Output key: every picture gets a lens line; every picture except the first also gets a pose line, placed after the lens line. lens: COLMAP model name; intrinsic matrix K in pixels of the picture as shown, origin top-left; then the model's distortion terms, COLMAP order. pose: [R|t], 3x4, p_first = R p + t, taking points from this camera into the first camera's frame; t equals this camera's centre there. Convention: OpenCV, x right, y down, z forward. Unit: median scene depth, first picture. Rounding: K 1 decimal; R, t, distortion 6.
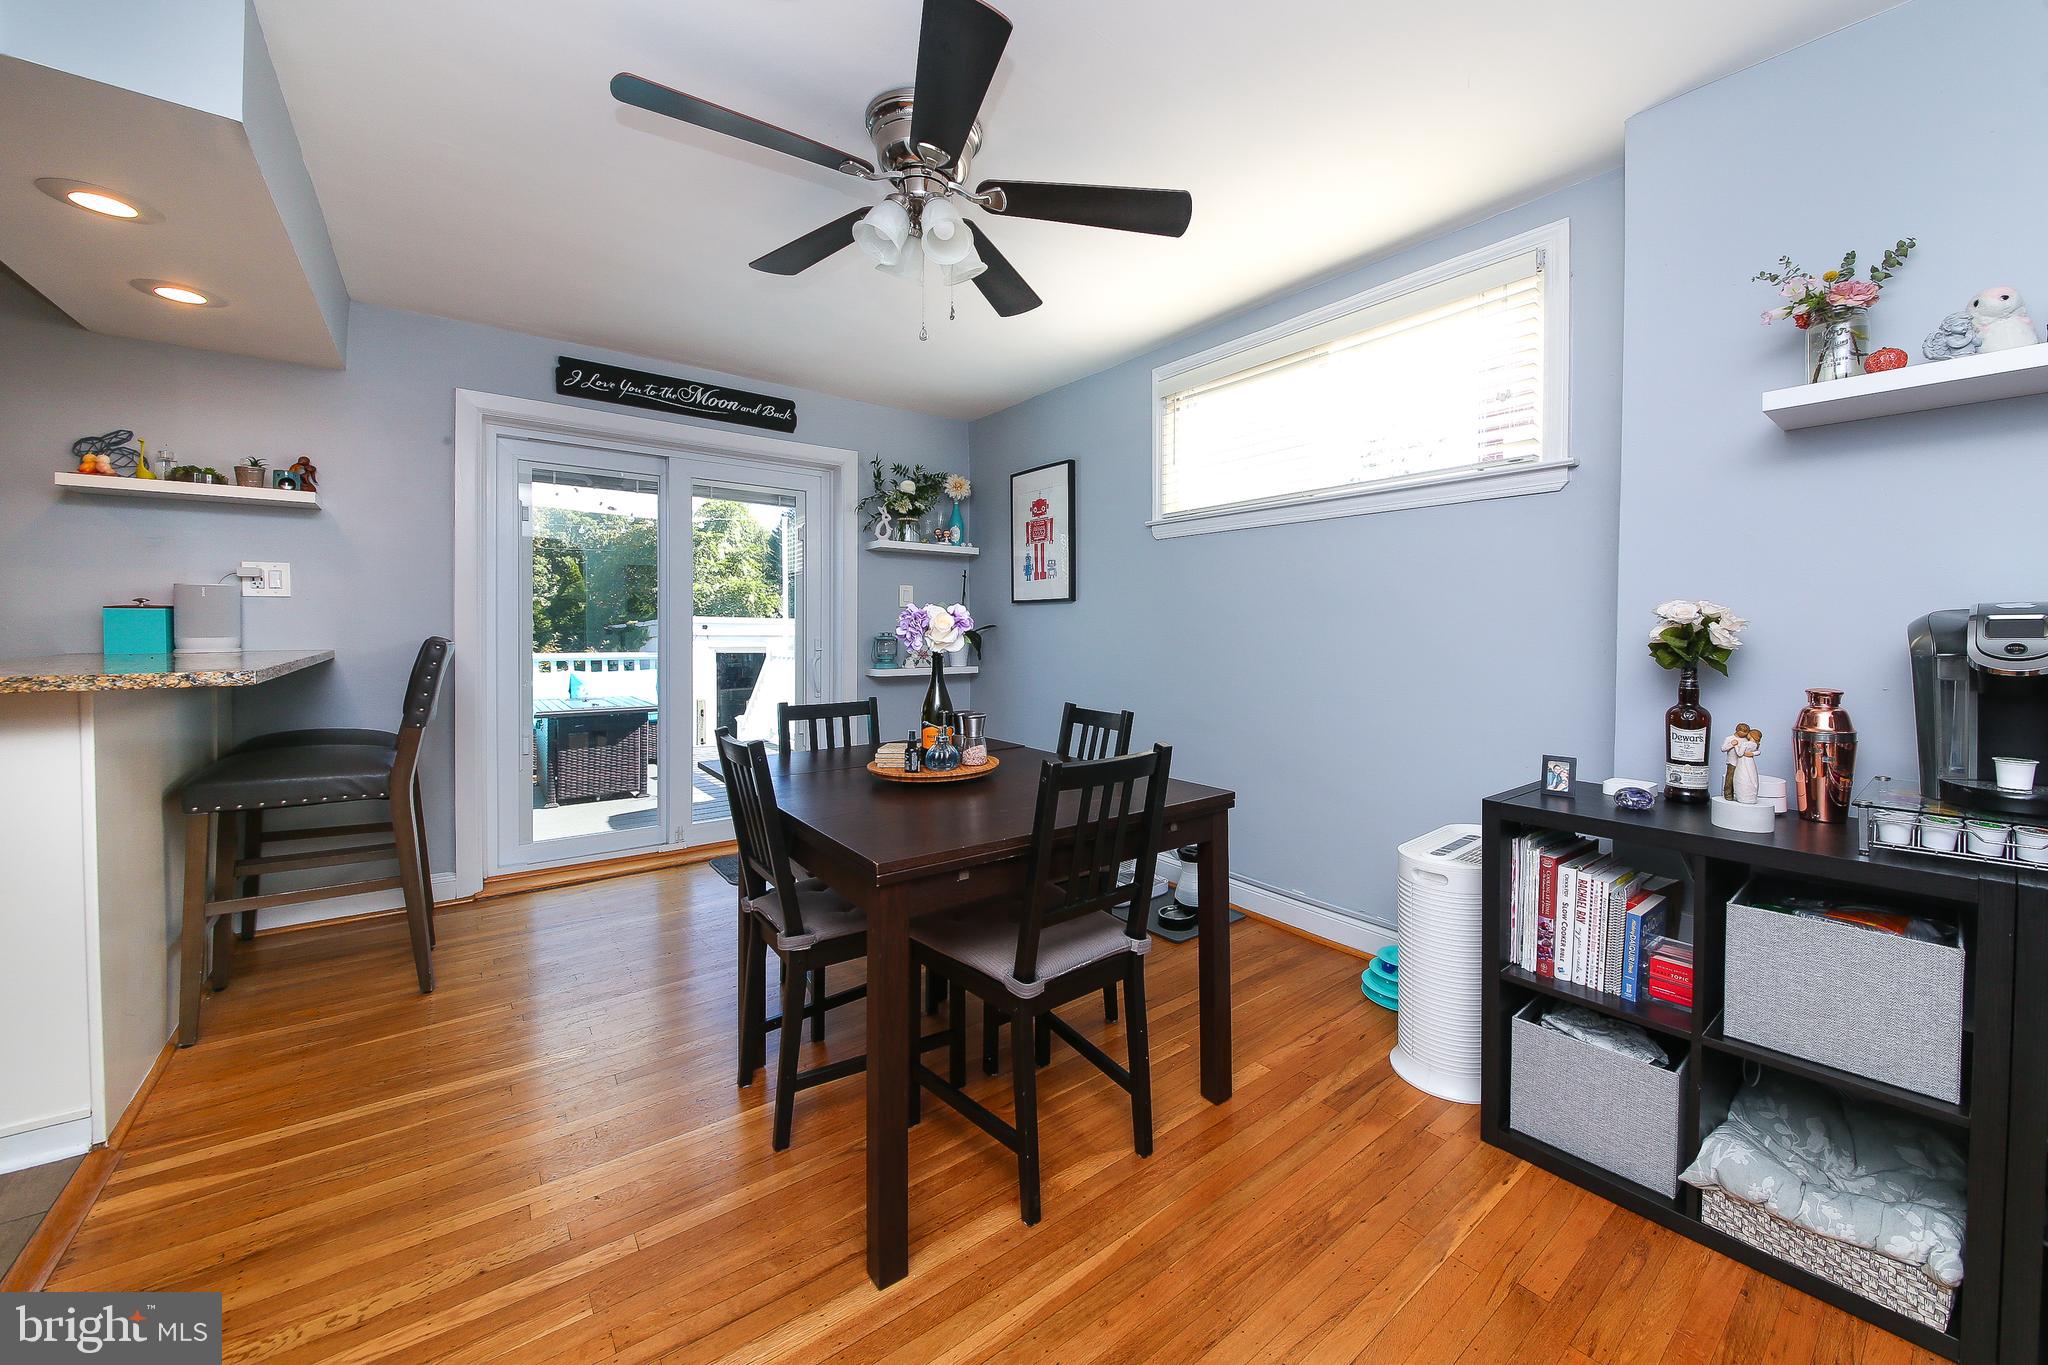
lens RADIAL K [[743.2, 0, 1019.2], [0, 743.2, 636.0], [0, 0, 1]] dist [-0.028469, -0.002765]
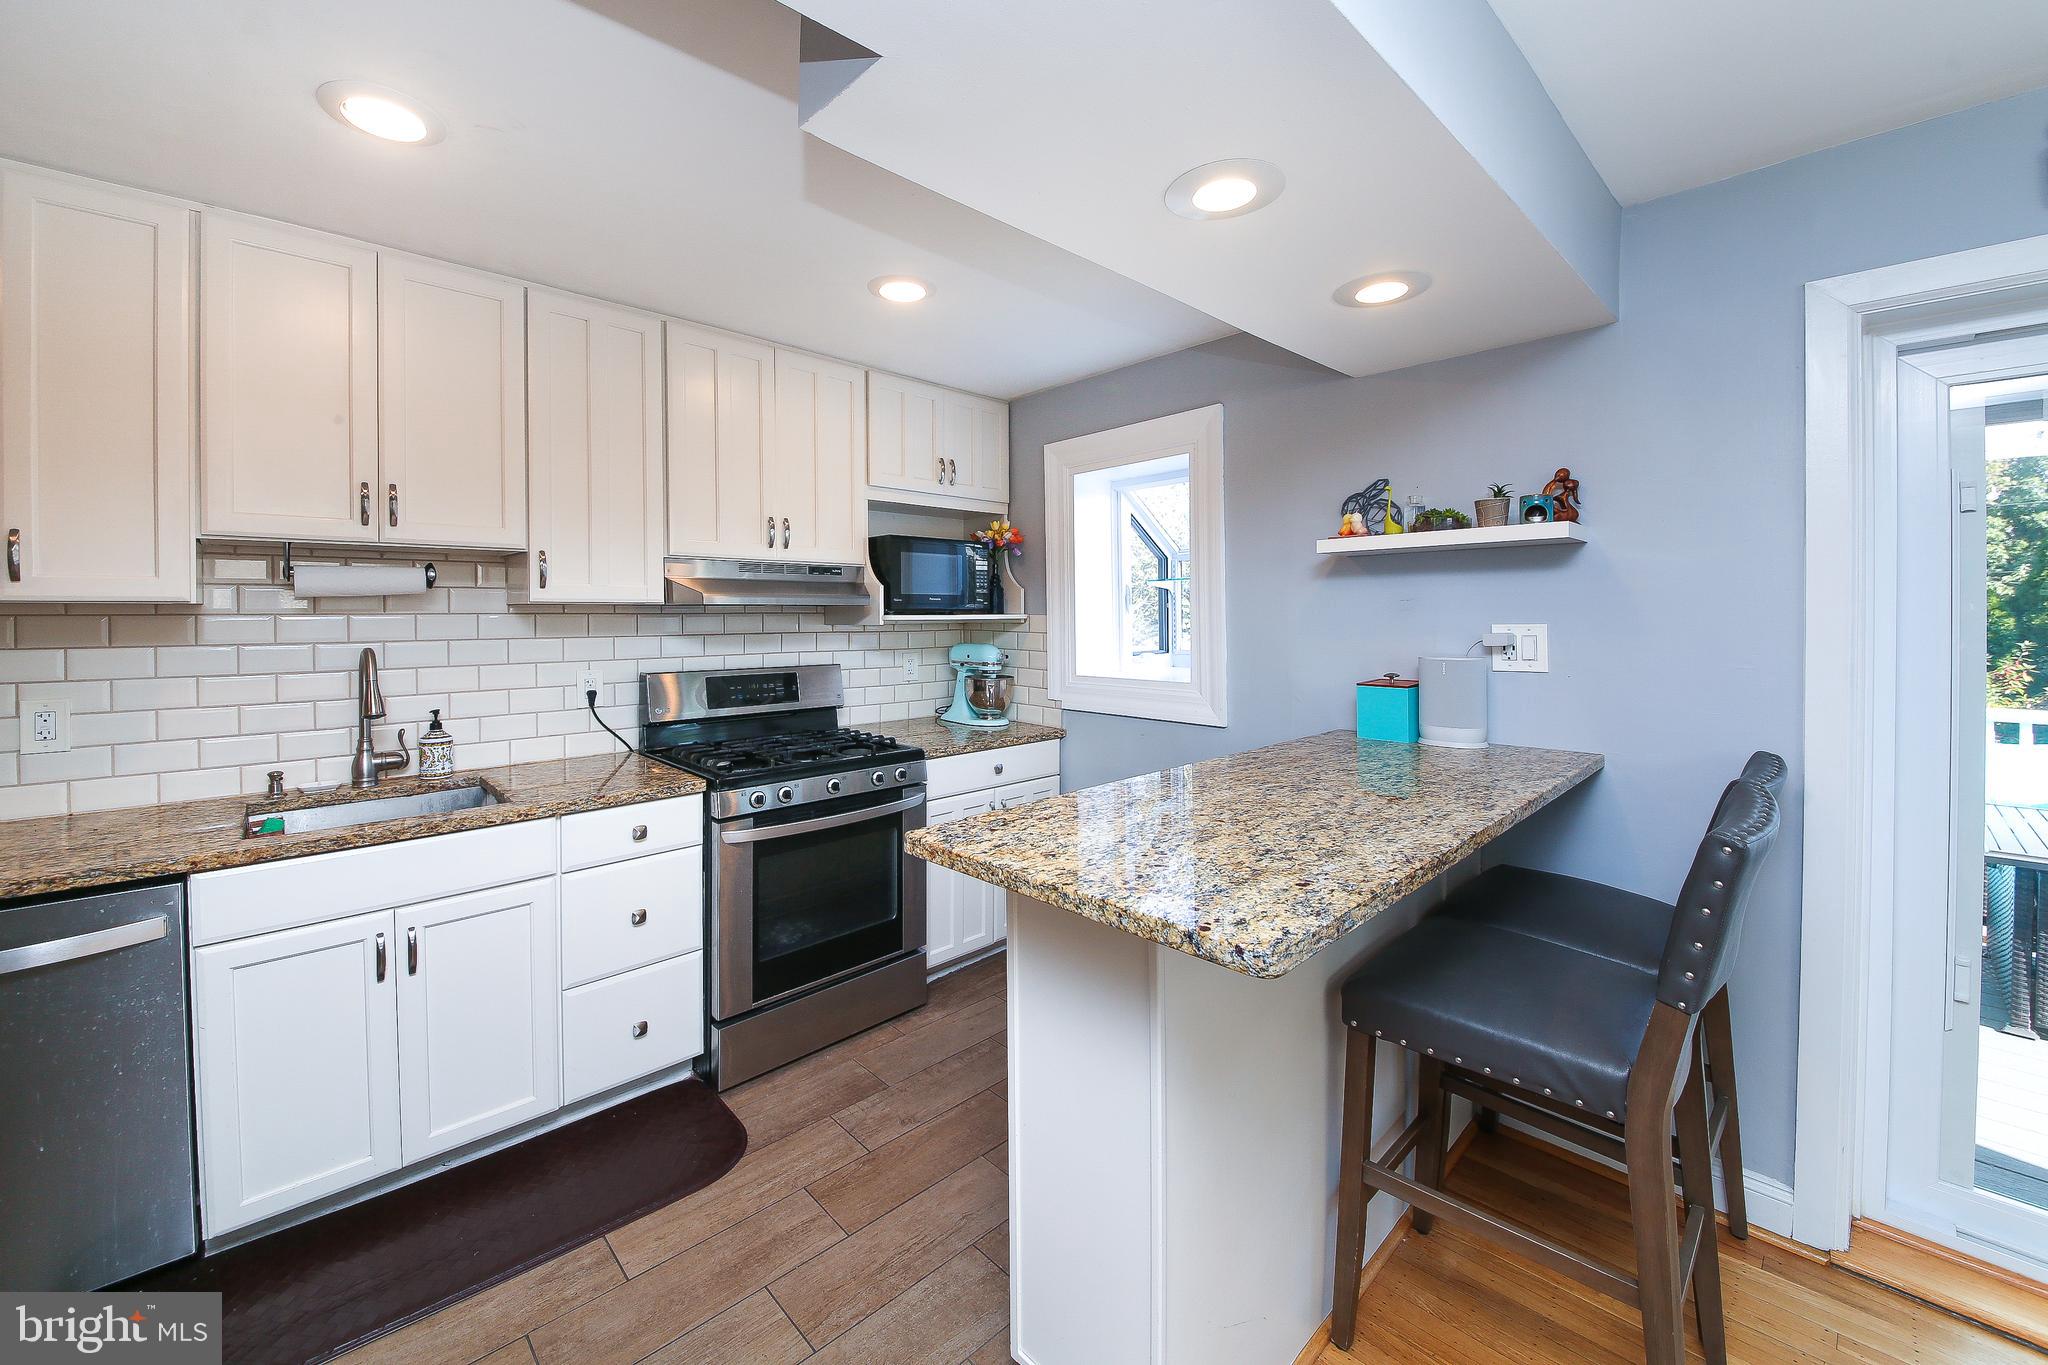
lens RADIAL K [[743.2, 0, 1107.1], [0, 743.2, 606.4], [0, 0, 1]] dist [-0.028469, -0.002765]
pose [[0.094553, -0.000477, -0.995520, -0.312463], [-0.001236, 0.999999, -0.000597, -0.107565], [0.995519, 0.001287, 0.094553, 0.459704]]
